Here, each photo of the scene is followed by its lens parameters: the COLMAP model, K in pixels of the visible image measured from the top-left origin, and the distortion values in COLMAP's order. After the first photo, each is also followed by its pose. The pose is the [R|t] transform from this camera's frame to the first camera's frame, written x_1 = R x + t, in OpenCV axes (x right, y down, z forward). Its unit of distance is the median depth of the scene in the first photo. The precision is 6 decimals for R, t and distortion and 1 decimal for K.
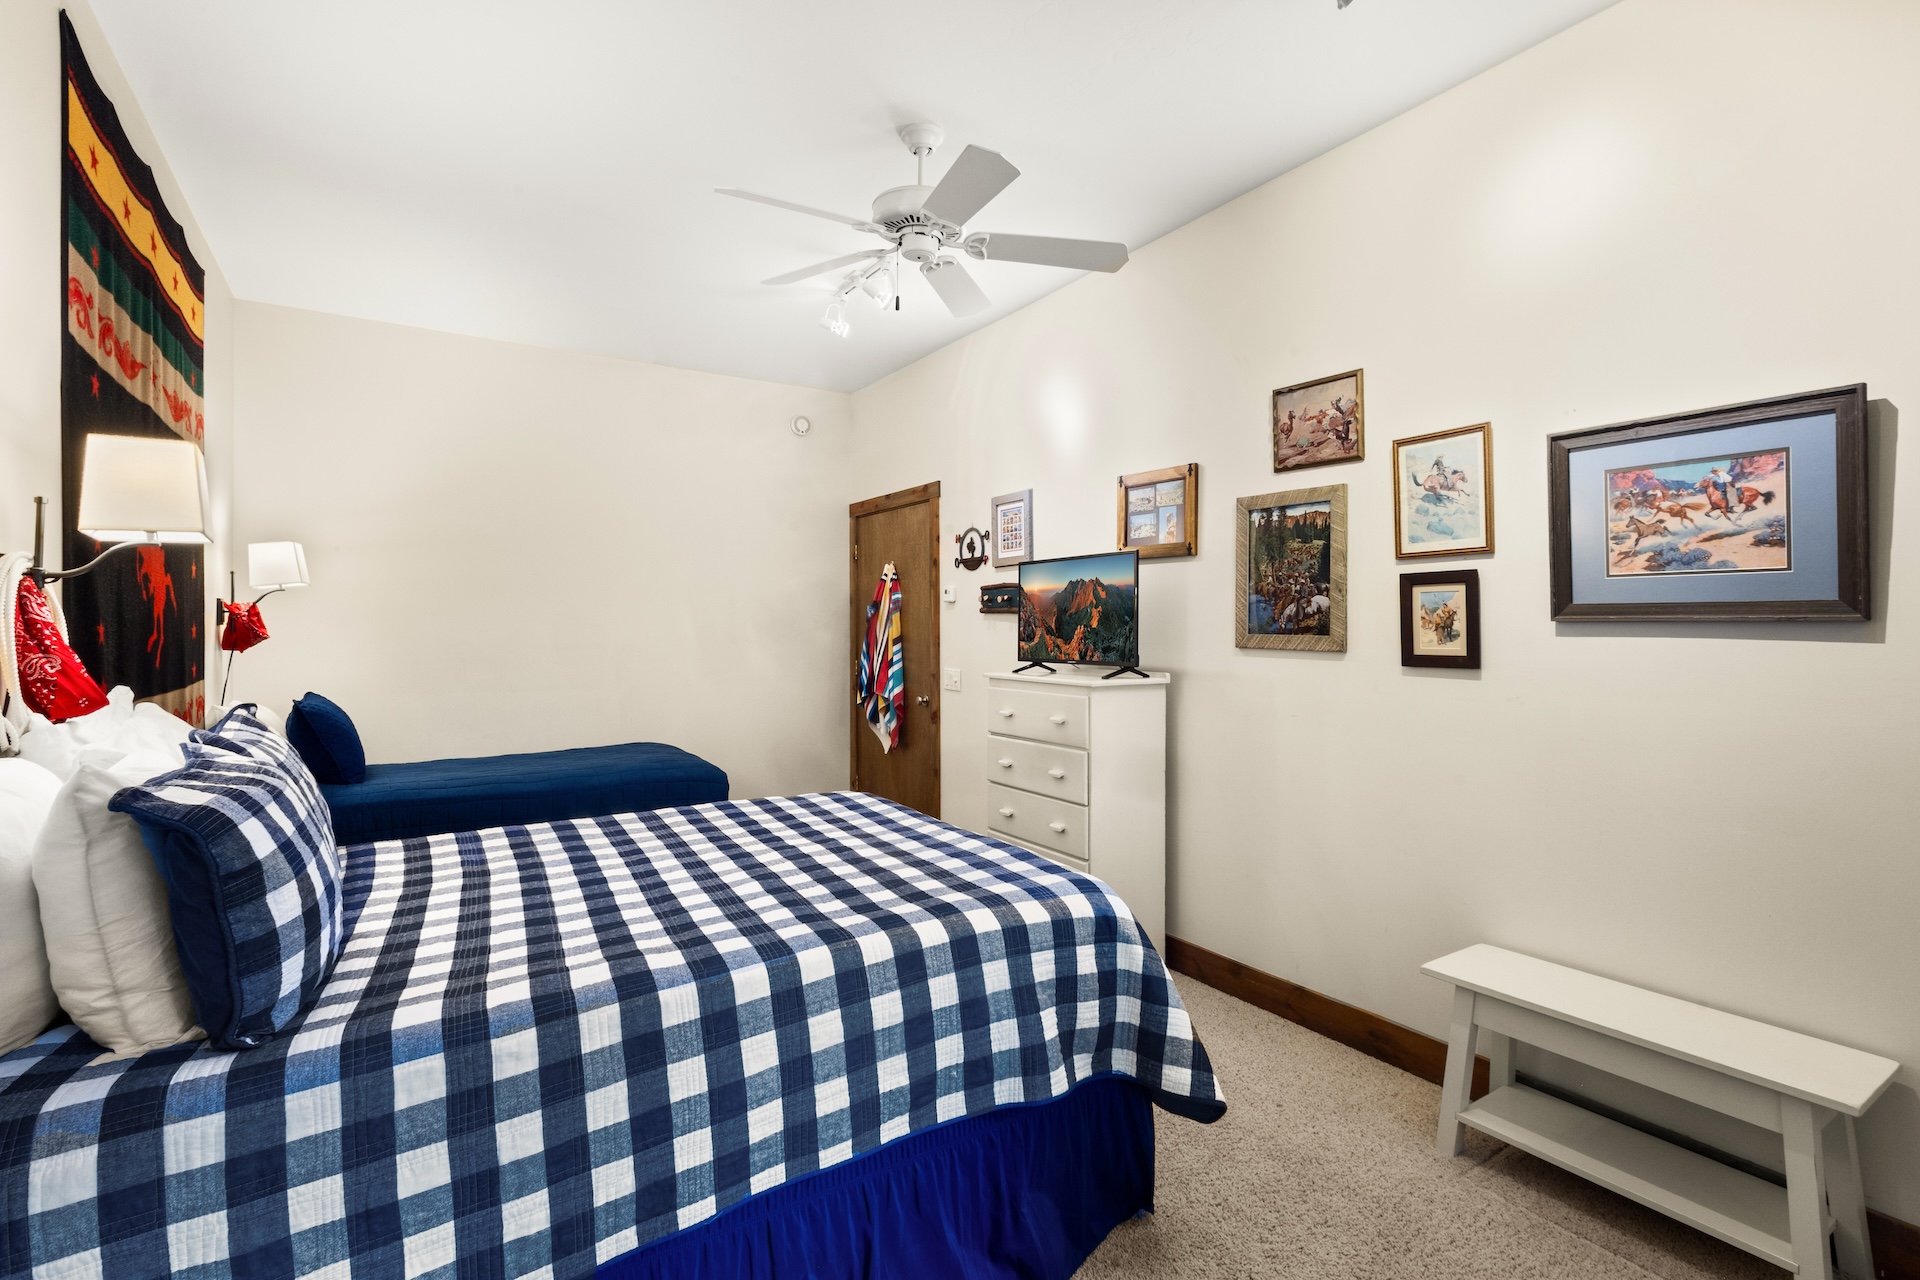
lens RADIAL K [[874.3, 0, 926.5], [0, 874.3, 640.1], [0, 0, 1]] dist [0.000309, 0.000149]
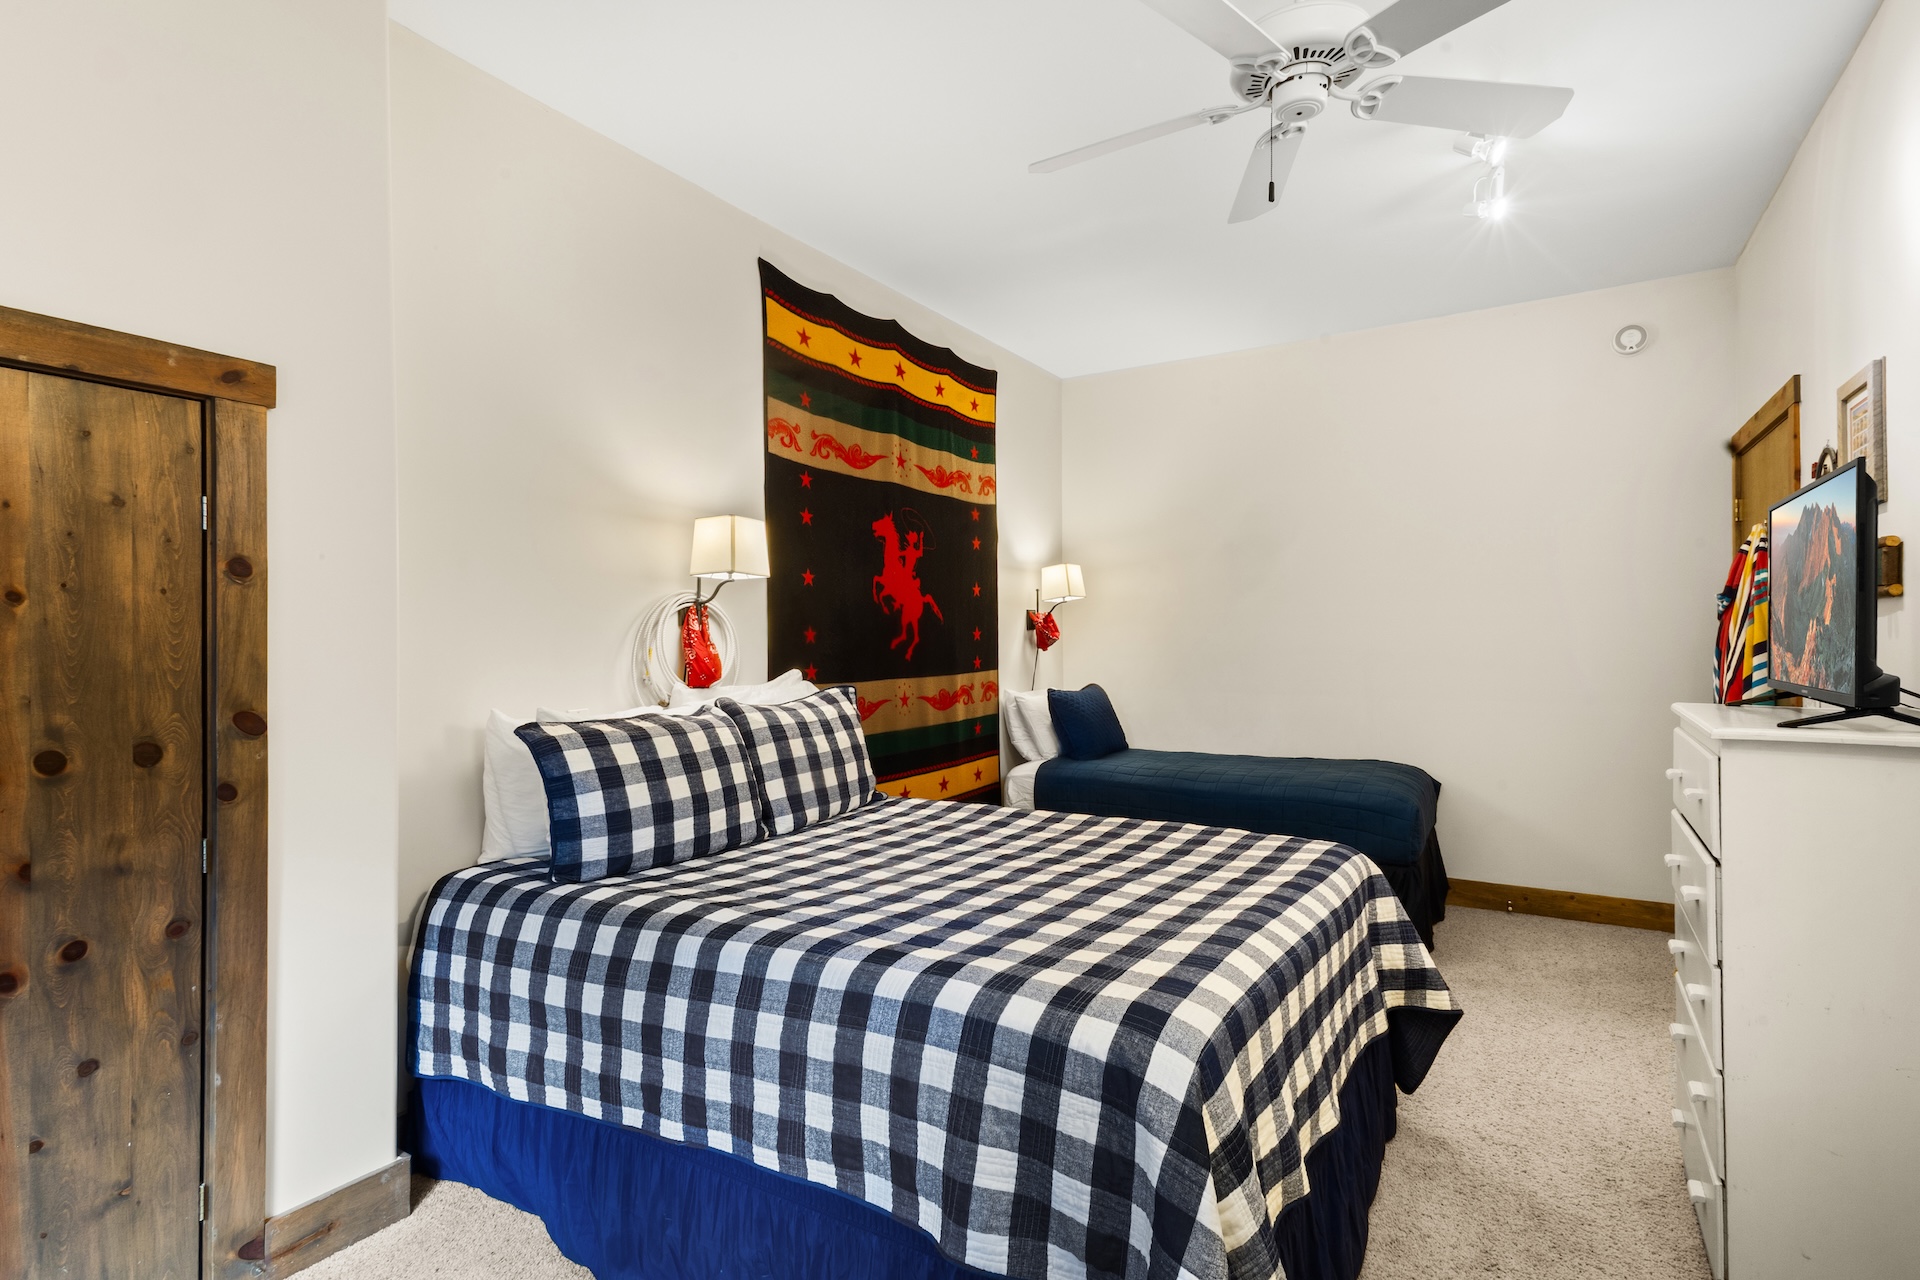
lens RADIAL K [[890.7, 0, 955.2], [0, 890.7, 638.1], [0, 0, 1]] dist [0.014055, -0.000045]
pose [[0.473390, 0.002850, -0.880848, 0.293573], [-0.006507, 0.999979, -0.000261, -0.002686], [0.880829, 0.005856, 0.473399, 0.228587]]
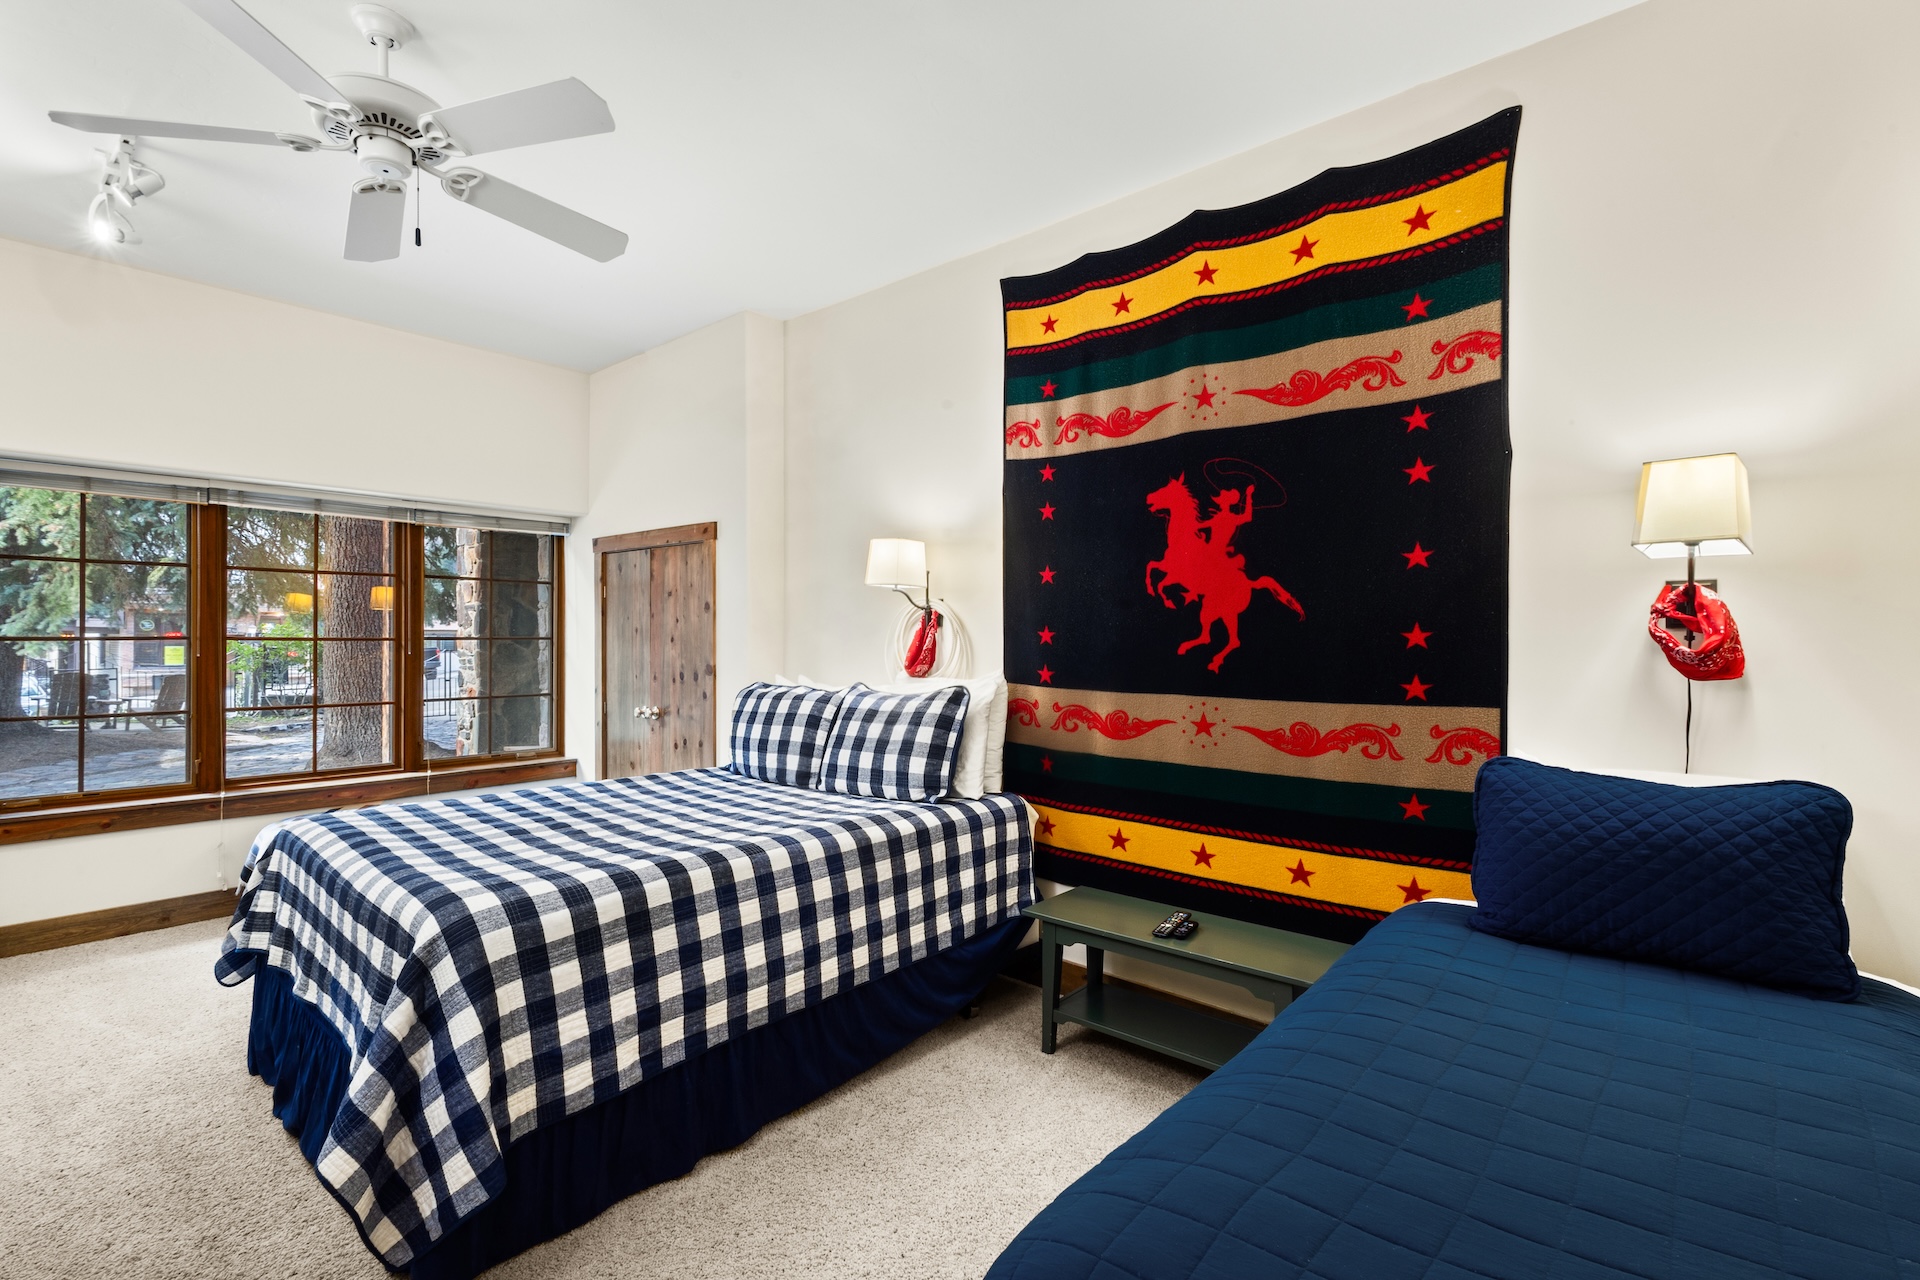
lens RADIAL K [[890.7, 0, 955.2], [0, 890.7, 638.1], [0, 0, 1]] dist [0.014055, -0.000045]
pose [[-0.938377, -0.001220, -0.345611, -0.137540], [-0.007008, 0.999855, 0.015499, -0.013890], [0.345542, 0.016966, -0.938250, 1.184215]]
